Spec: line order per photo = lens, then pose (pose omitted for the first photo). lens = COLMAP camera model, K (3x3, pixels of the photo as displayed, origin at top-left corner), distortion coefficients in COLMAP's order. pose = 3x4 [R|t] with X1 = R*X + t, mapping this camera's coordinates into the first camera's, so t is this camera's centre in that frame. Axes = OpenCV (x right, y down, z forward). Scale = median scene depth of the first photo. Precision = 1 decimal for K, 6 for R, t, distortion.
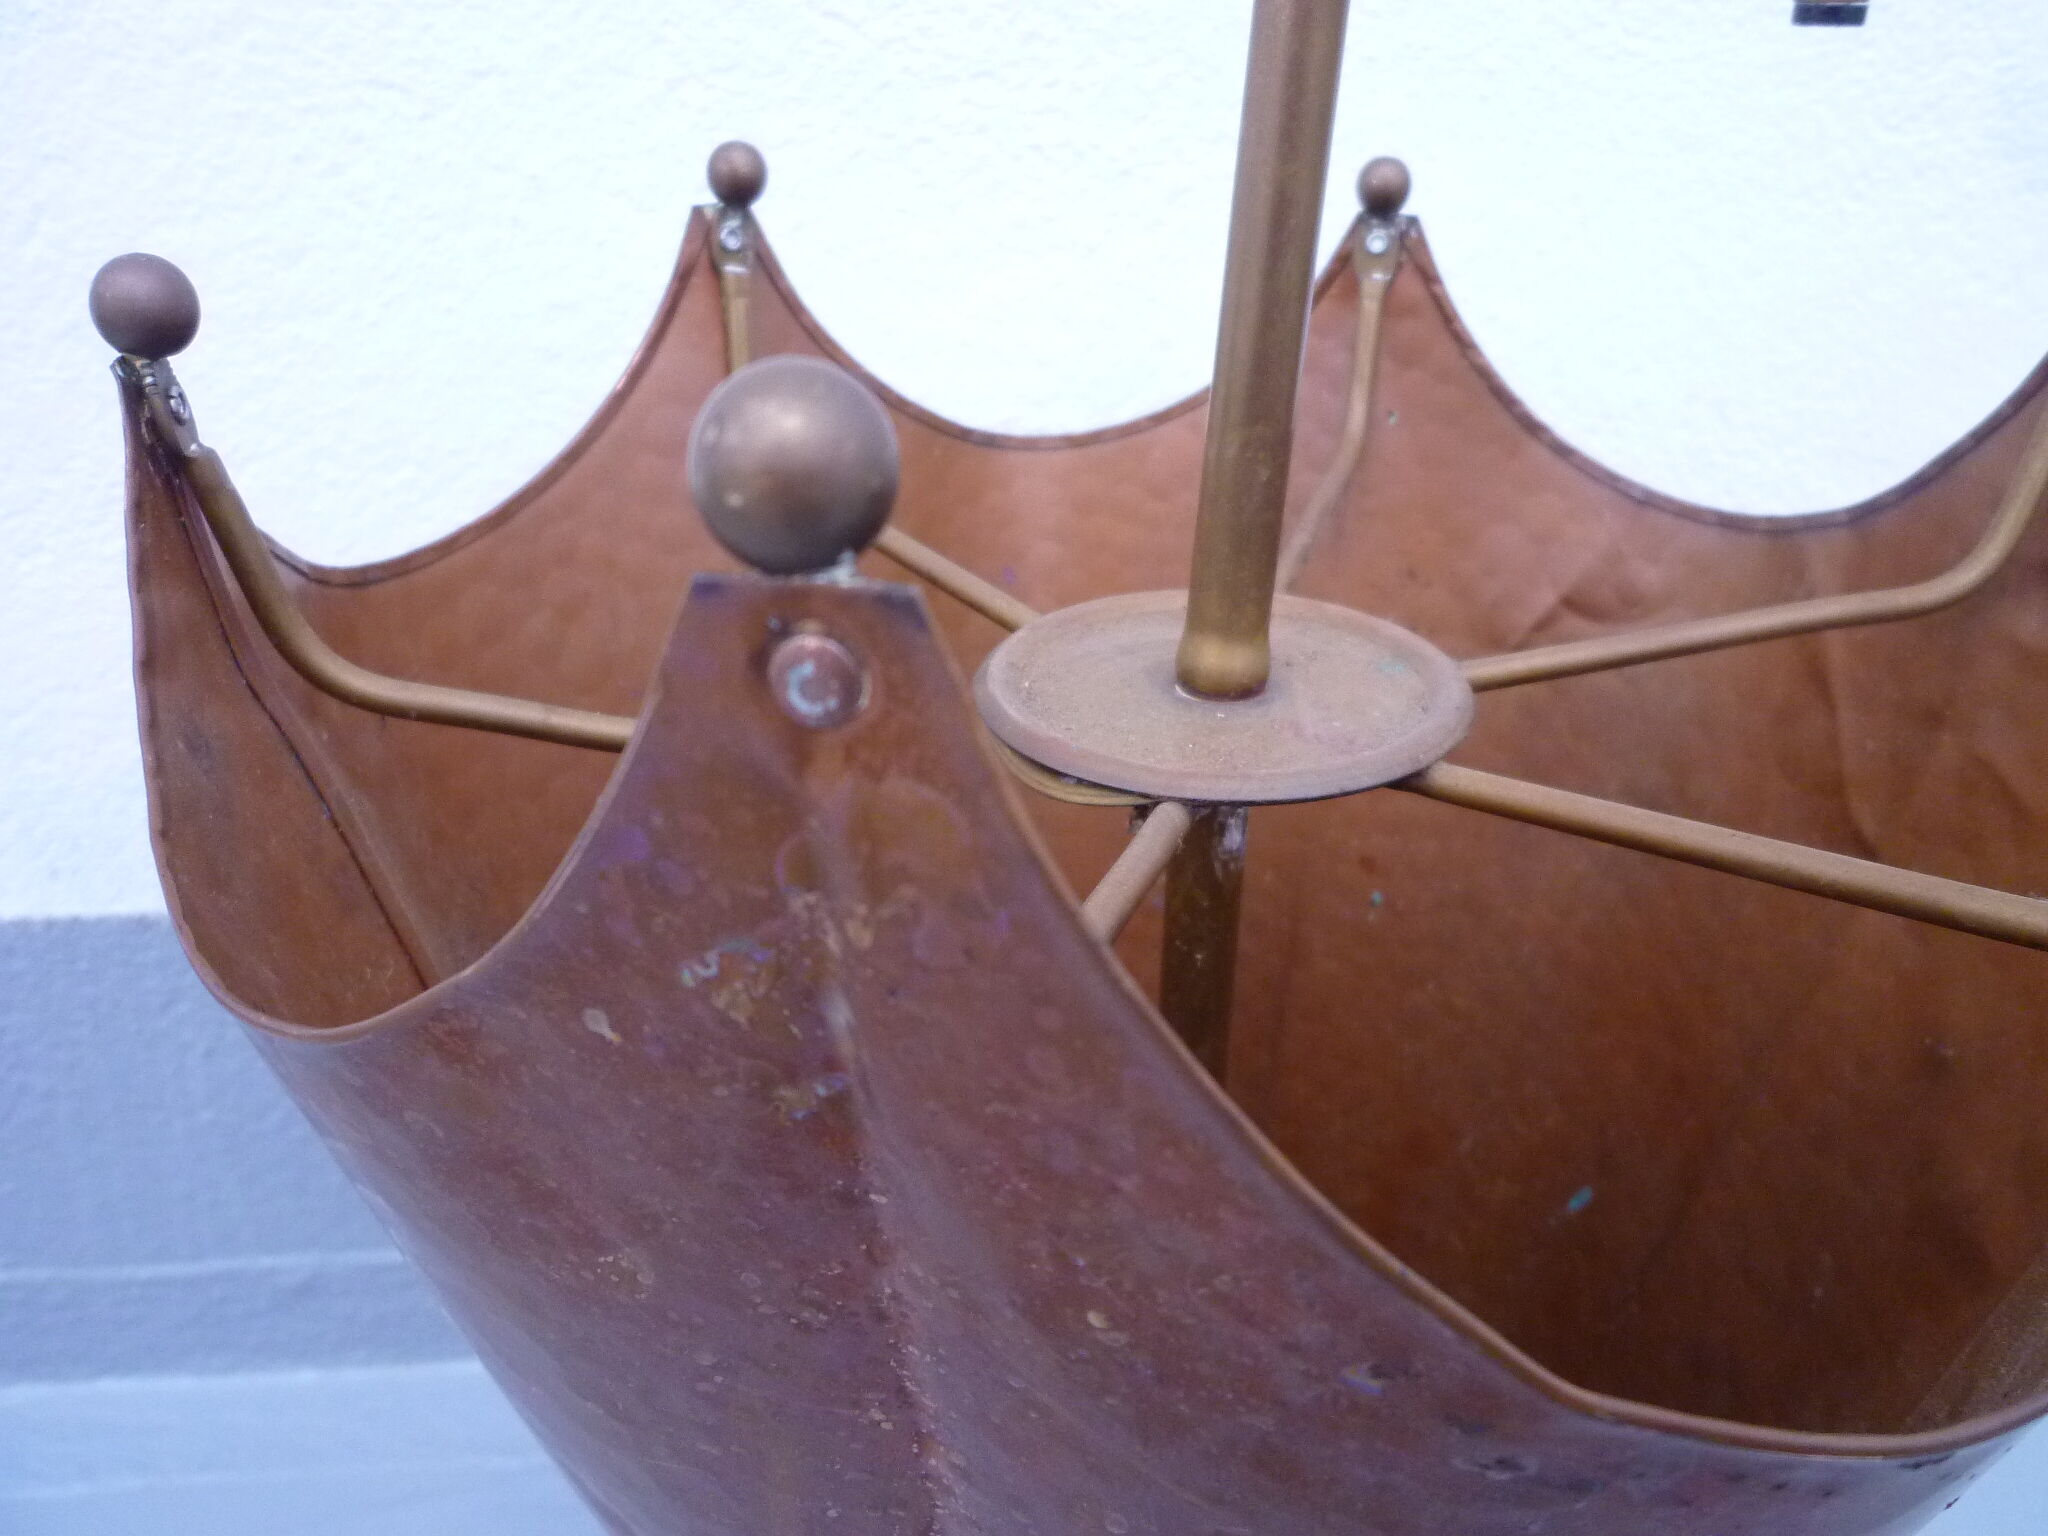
lens RADIAL K [[1556.1, 0, 1076.3], [0, 1556.1, 665.7], [0, 0, 1]] dist [-0.053140, 0.004709]
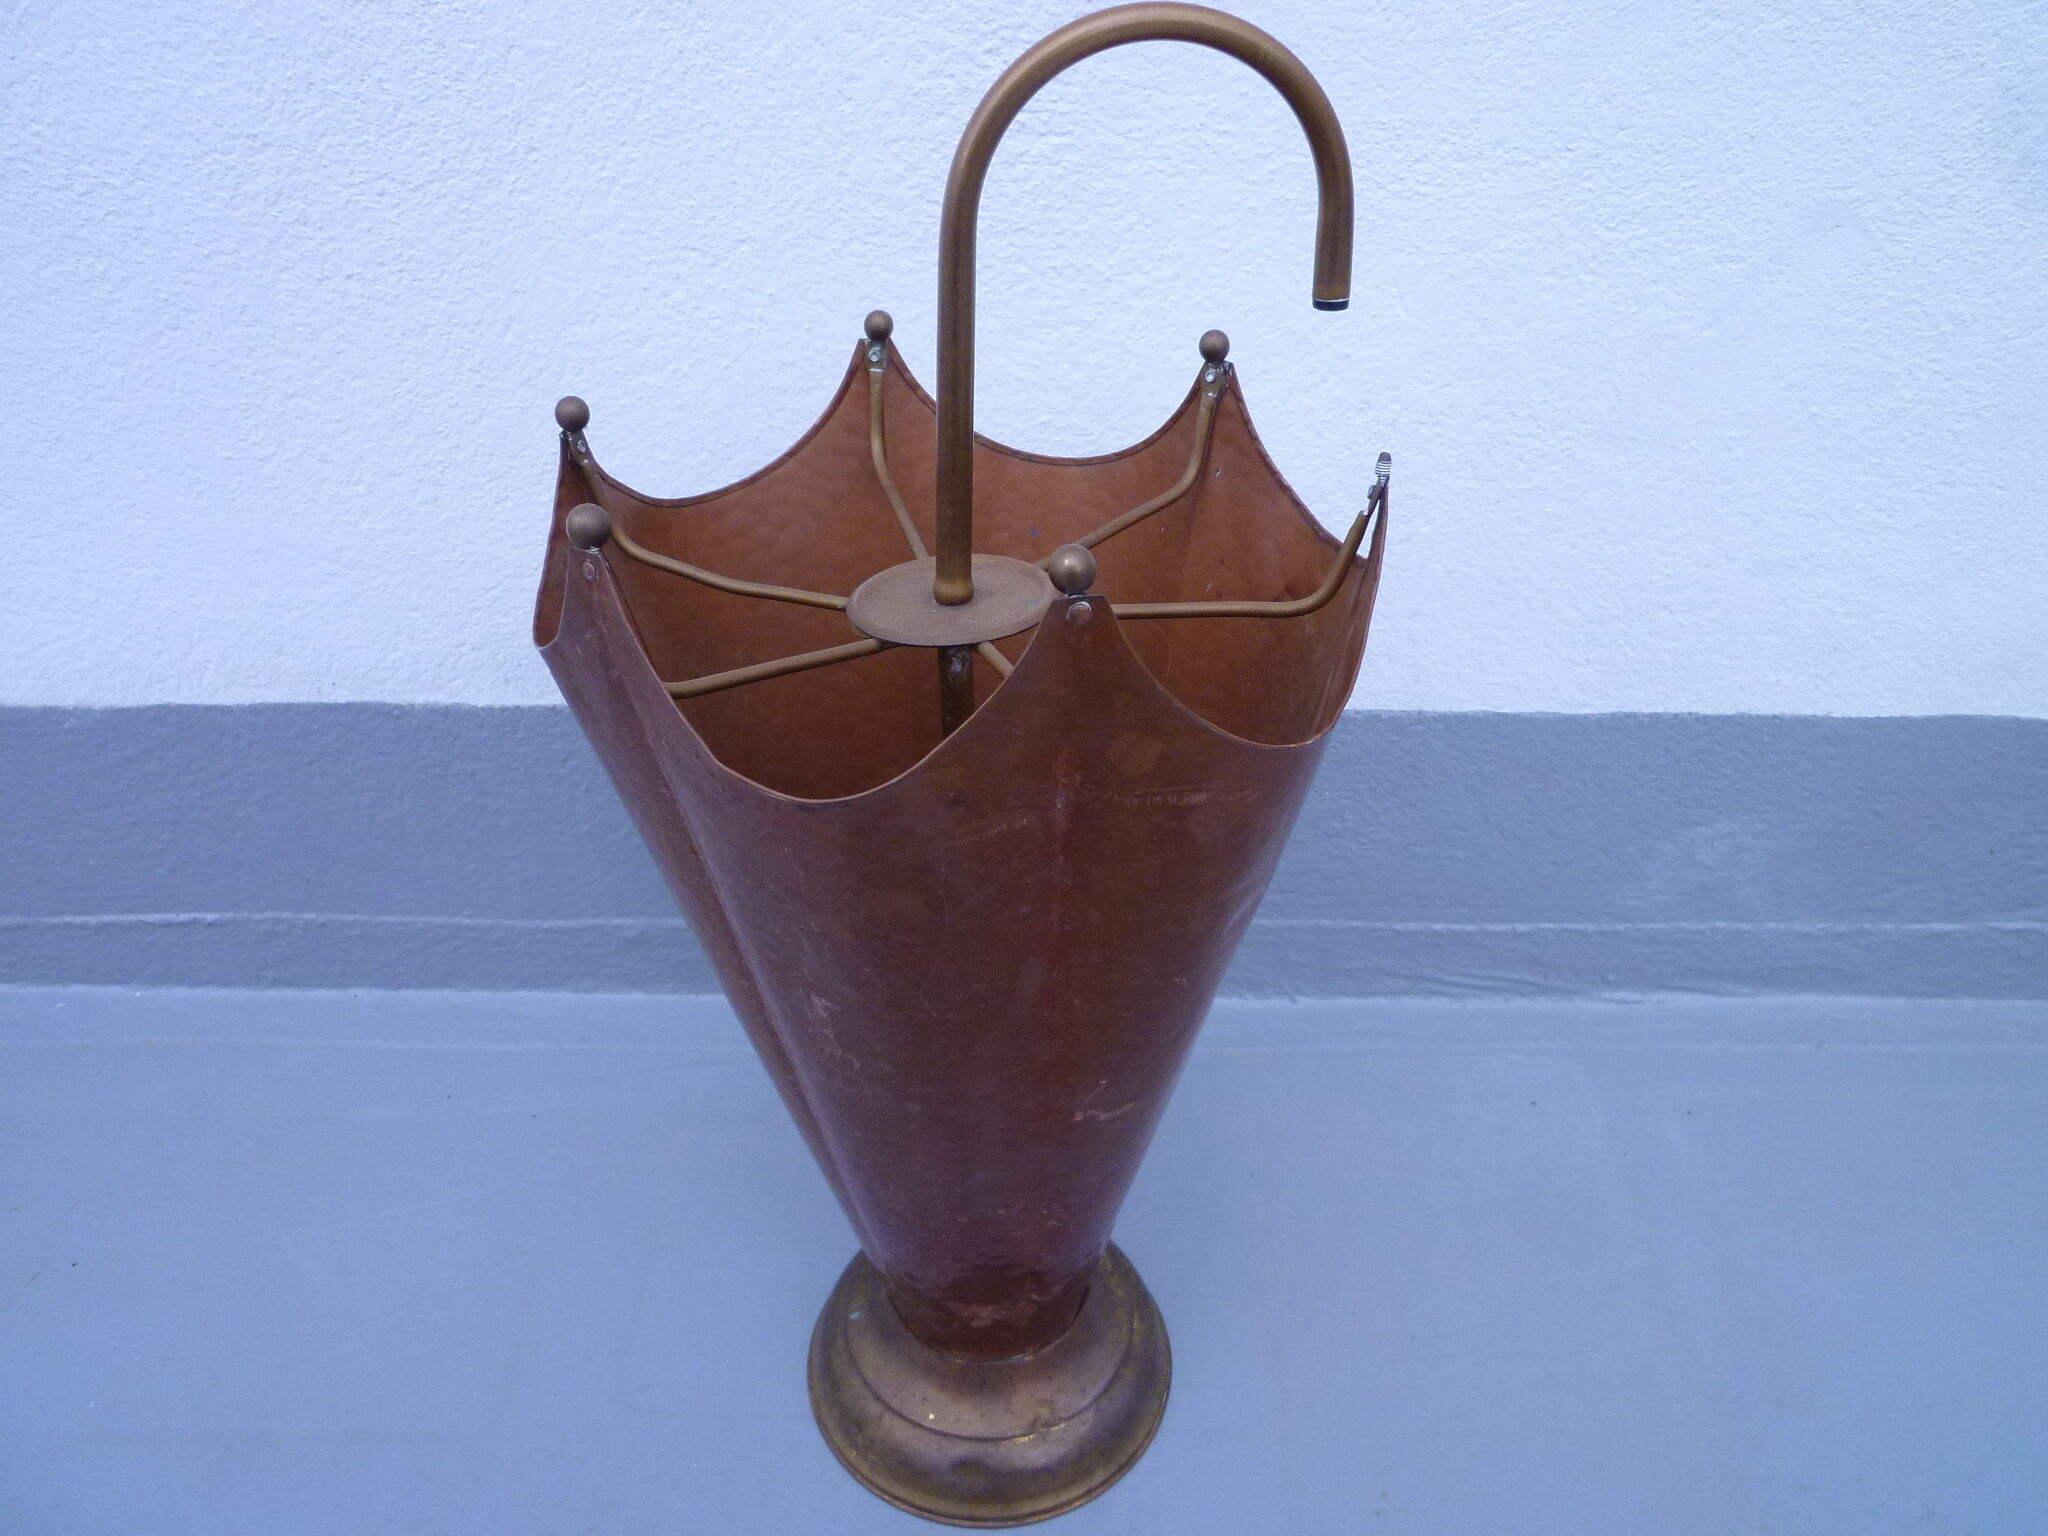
lens RADIAL K [[1476.4, 0, 1035.0], [0, 1476.4, 770.9], [0, 0, 1]] dist [-0.029330, -0.007314]
pose [[0.989157, 0.033970, -0.142882, 0.173971], [-0.011137, 0.987431, 0.157661, -0.034434], [0.146441, -0.154360, 0.977102, -0.578531]]
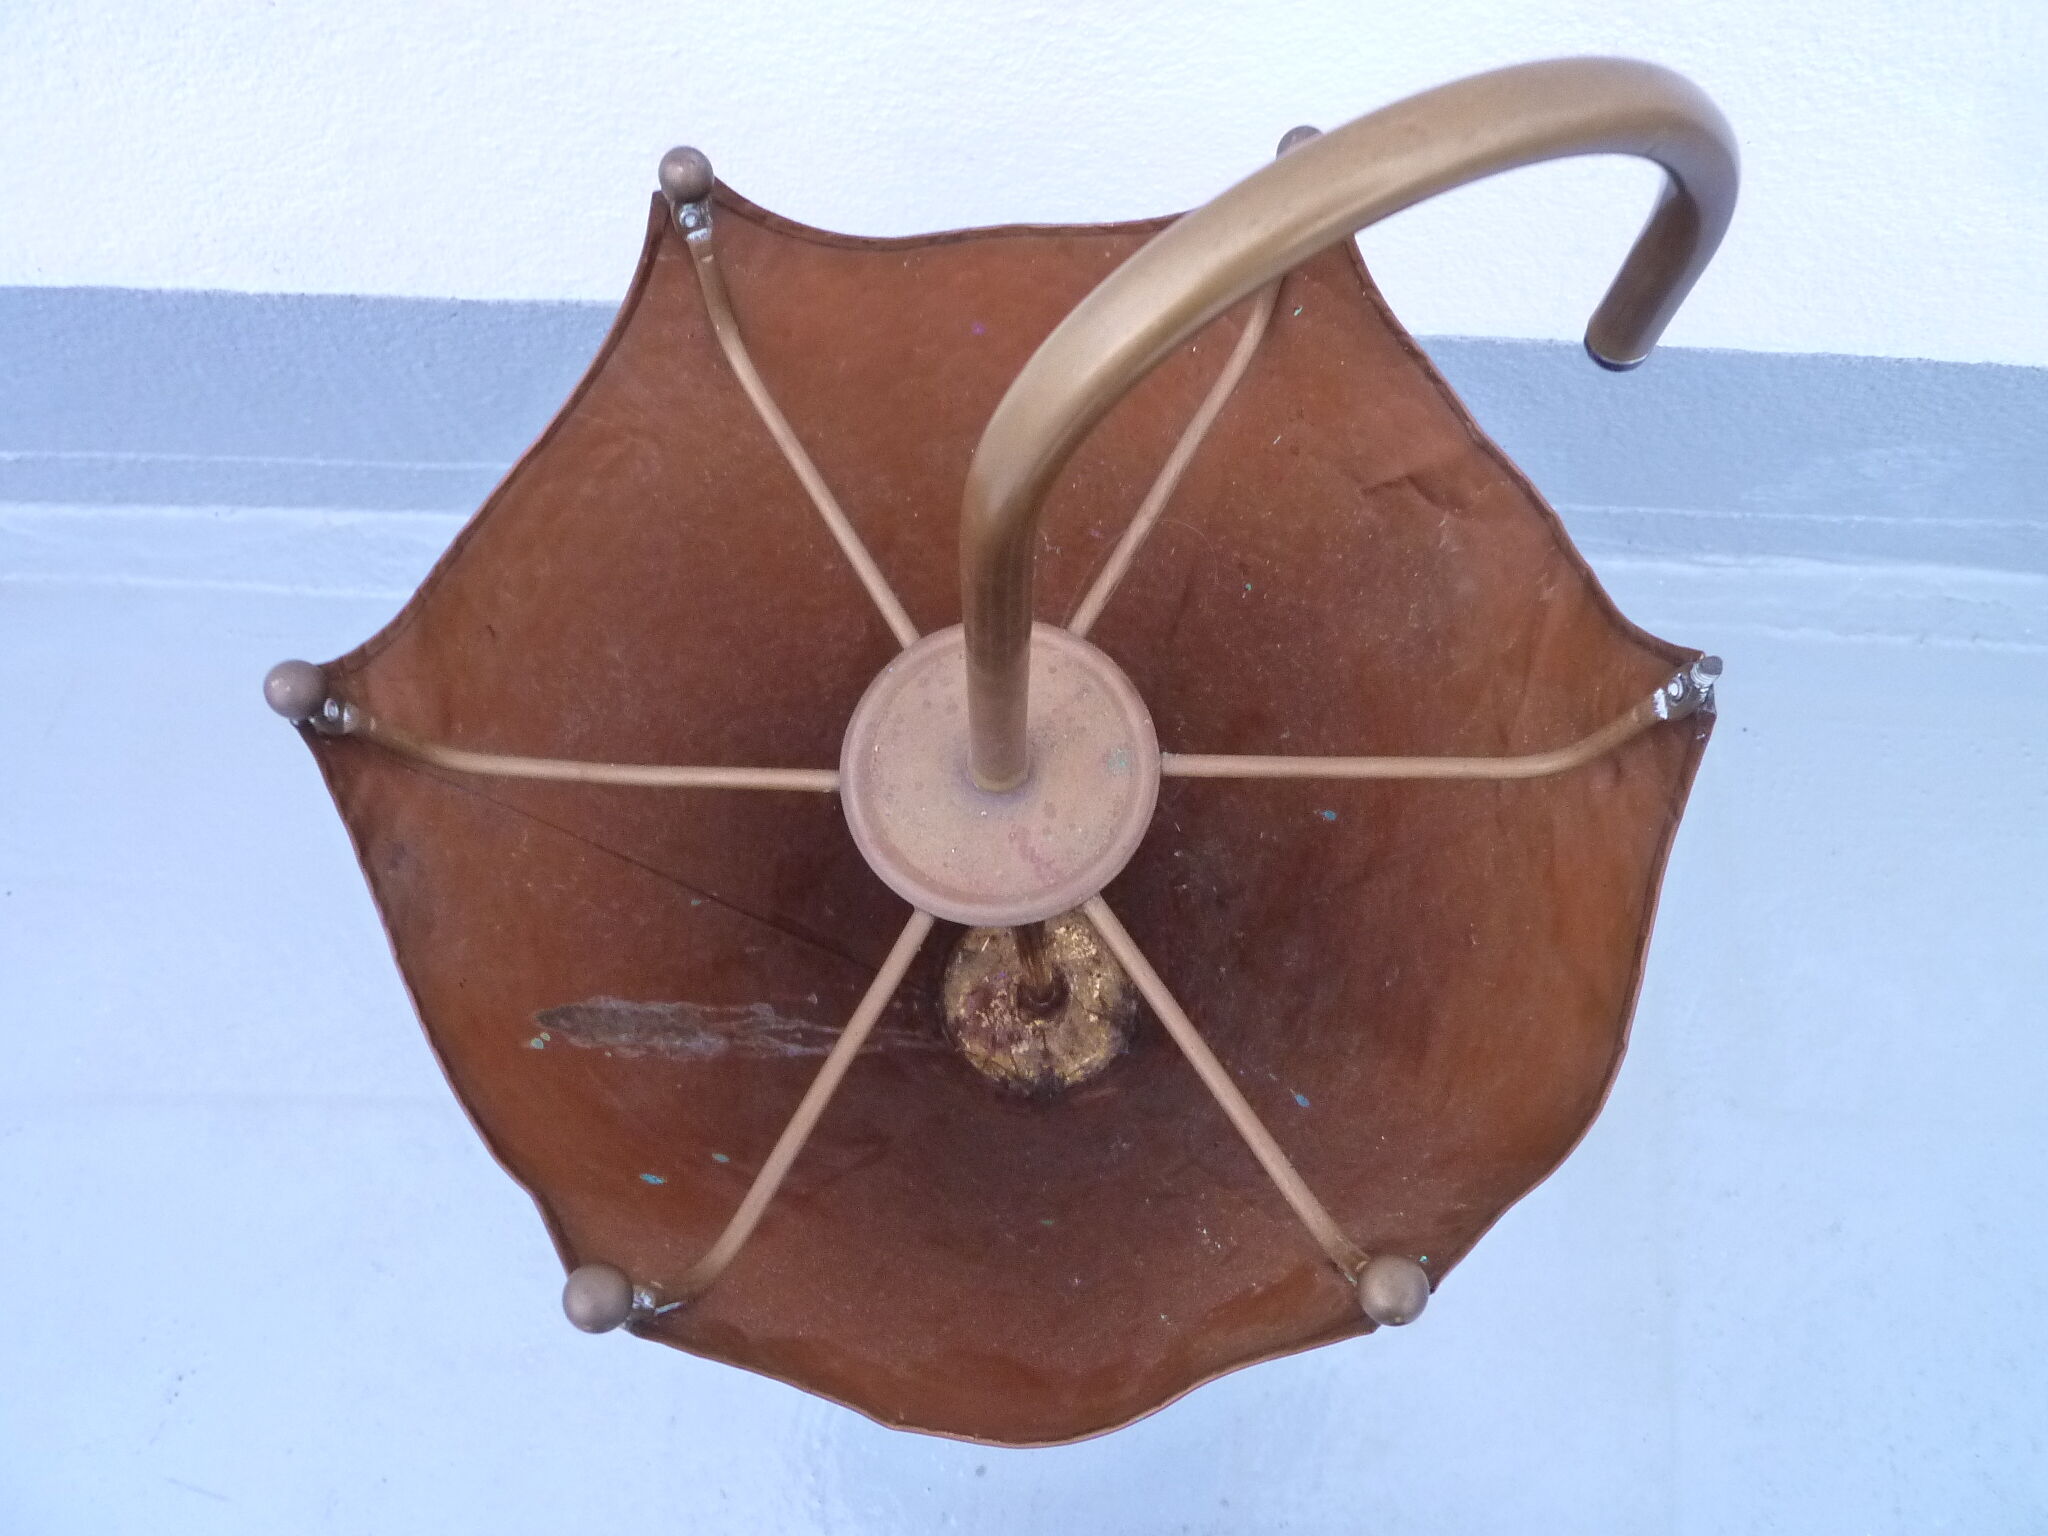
lens RADIAL K [[1476.4, 0, 1033.8], [0, 1476.4, 760.6], [0, 0, 1]] dist [-0.029330, -0.007314]
pose [[0.982571, 0.158966, -0.096356, 0.116471], [-0.042753, 0.697710, 0.715103, -0.461872], [0.180906, -0.698520, 0.692346, 0.003377]]
